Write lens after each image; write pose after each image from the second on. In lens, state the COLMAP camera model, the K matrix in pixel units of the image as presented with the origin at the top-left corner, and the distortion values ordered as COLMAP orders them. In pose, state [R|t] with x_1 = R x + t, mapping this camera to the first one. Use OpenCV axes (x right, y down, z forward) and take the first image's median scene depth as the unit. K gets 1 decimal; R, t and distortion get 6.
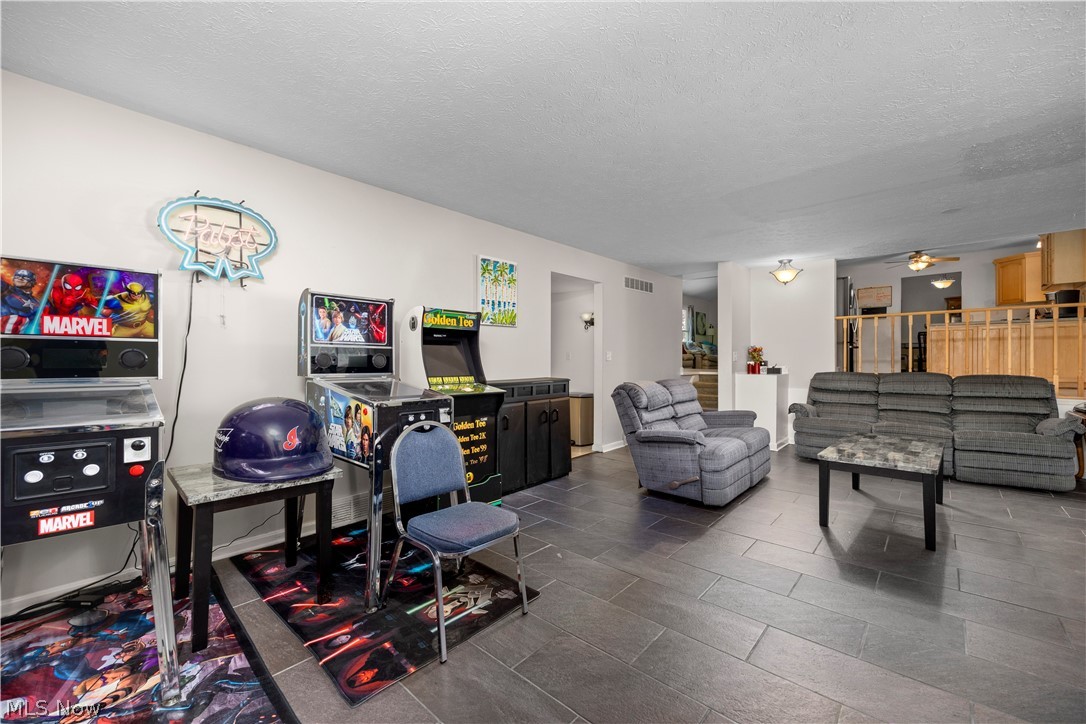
lens RADIAL K [[420.4, 0, 541.9], [0, 420.4, 366.4], [0, 0, 1]] dist [-0.000837, -0.000167]
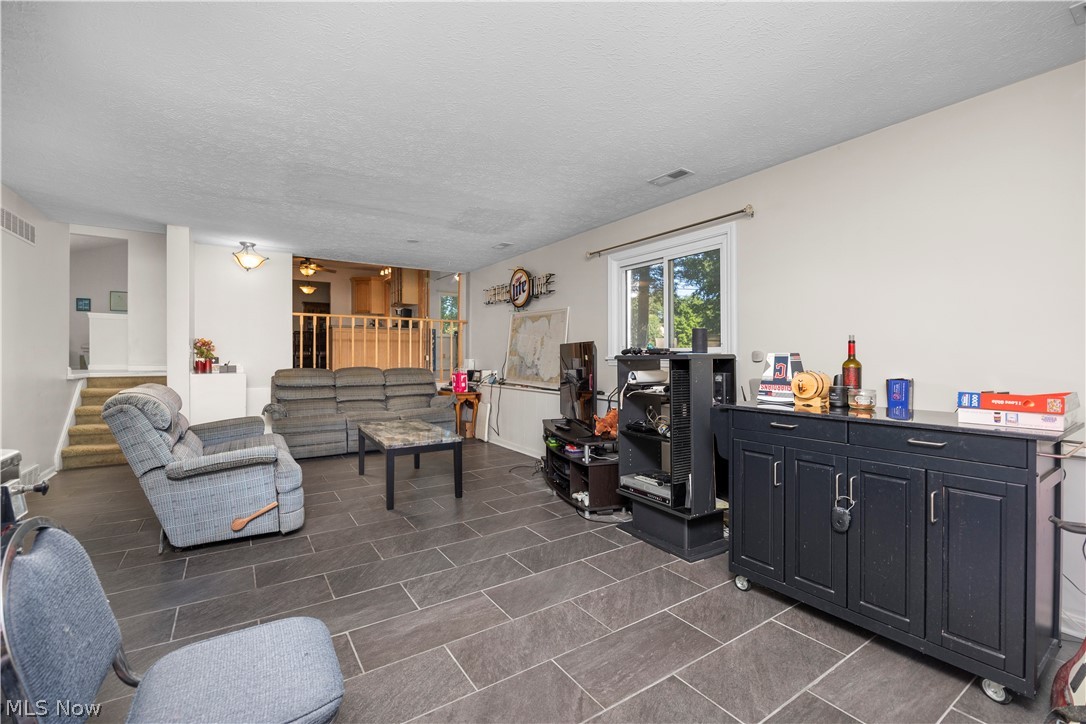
lens RADIAL K [[460.3, 0, 543.0], [0, 460.3, 362.0], [0, 0, 1]] dist [-0.030461, 0.000035]
pose [[0.251916, -0.008538, 0.967711, -0.180545], [0.011954, 0.999912, 0.005710, -0.001031], [-0.967675, 0.010130, 0.251996, 0.157421]]
